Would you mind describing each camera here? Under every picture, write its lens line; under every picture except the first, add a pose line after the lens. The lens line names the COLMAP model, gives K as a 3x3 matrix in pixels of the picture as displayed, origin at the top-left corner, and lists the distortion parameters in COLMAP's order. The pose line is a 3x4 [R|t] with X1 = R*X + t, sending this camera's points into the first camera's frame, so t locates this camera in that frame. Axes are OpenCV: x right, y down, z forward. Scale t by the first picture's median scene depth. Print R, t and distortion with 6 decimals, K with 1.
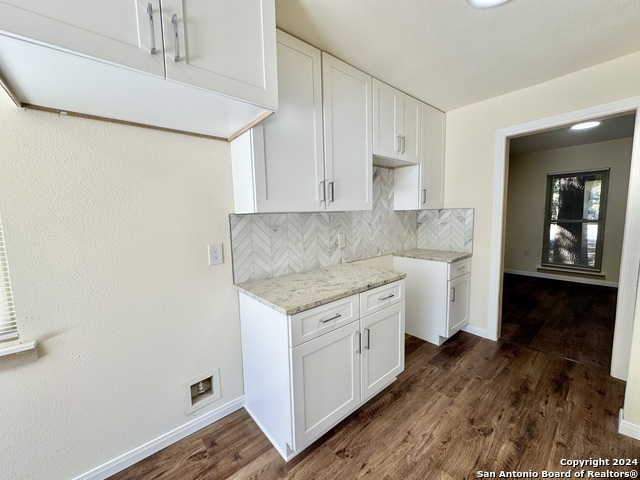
lens RADIAL K [[254.5, 0, 320.8], [0, 254.5, 240.4], [0, 0, 1]] dist [-0.002410, 0.000248]
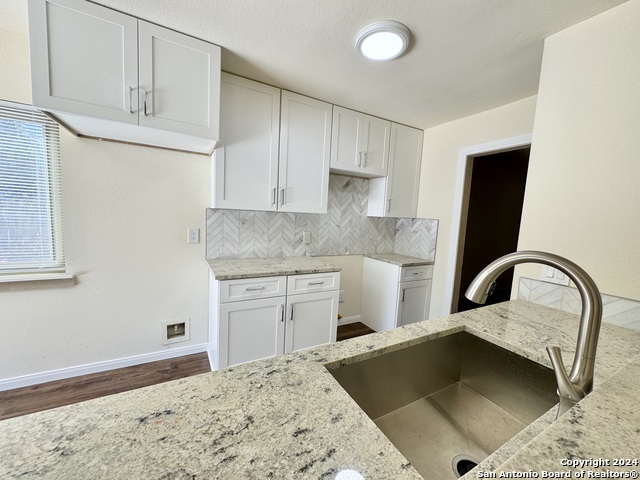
lens RADIAL K [[254.5, 0, 320.5], [0, 254.5, 240.3], [0, 0, 1]] dist [-0.002410, 0.000248]
pose [[0.978083, 0.095188, -0.185184, 0.439454], [-0.095773, 0.995386, 0.005803, 0.002650], [0.184882, 0.012060, 0.982687, -0.203376]]
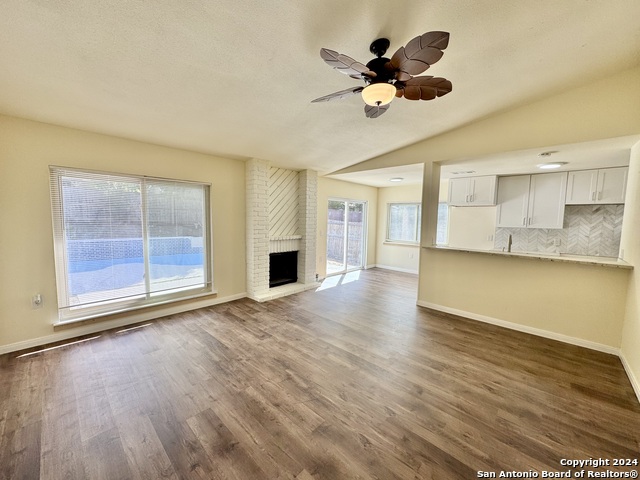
lens RADIAL K [[254.5, 0, 318.9], [0, 254.5, 239.5], [0, 0, 1]] dist [-0.002410, 0.000248]
pose [[0.105536, 0.107770, -0.988558, 2.368912], [-0.123246, 0.987863, 0.094537, 0.029784], [0.986749, 0.111859, 0.117537, -1.477492]]
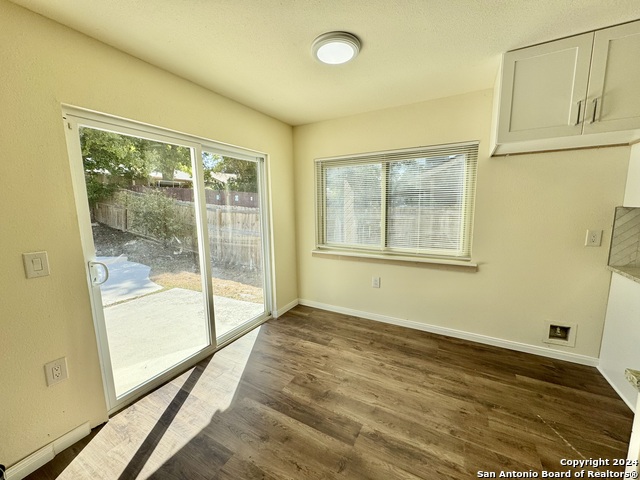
lens RADIAL K [[254.5, 0, 321.0], [0, 254.5, 240.9], [0, 0, 1]] dist [-0.002410, 0.000248]
pose [[0.354307, 0.149655, -0.923076, 0.234653], [-0.086929, 0.988108, 0.126832, 0.020514], [0.931080, 0.035305, 0.363103, -0.616565]]
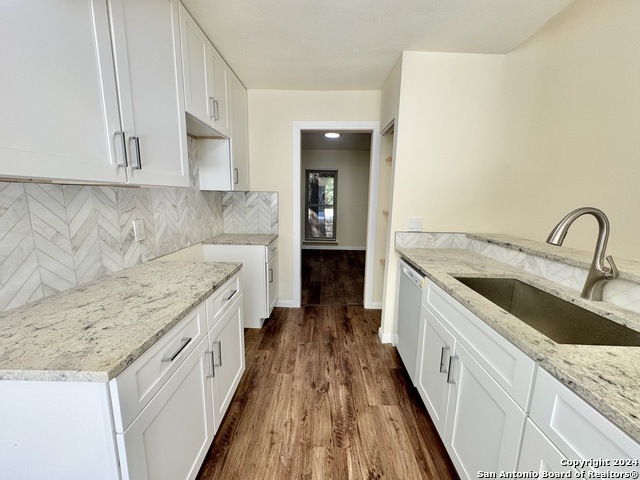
lens RADIAL K [[254.5, 0, 320.1], [0, 254.5, 240.8], [0, 0, 1]] dist [-0.002410, 0.000248]
pose [[0.658312, -0.093438, 0.746924, -0.131693], [0.045065, 0.995378, 0.084799, -0.007228], [-0.751395, -0.022164, 0.659480, 0.217617]]
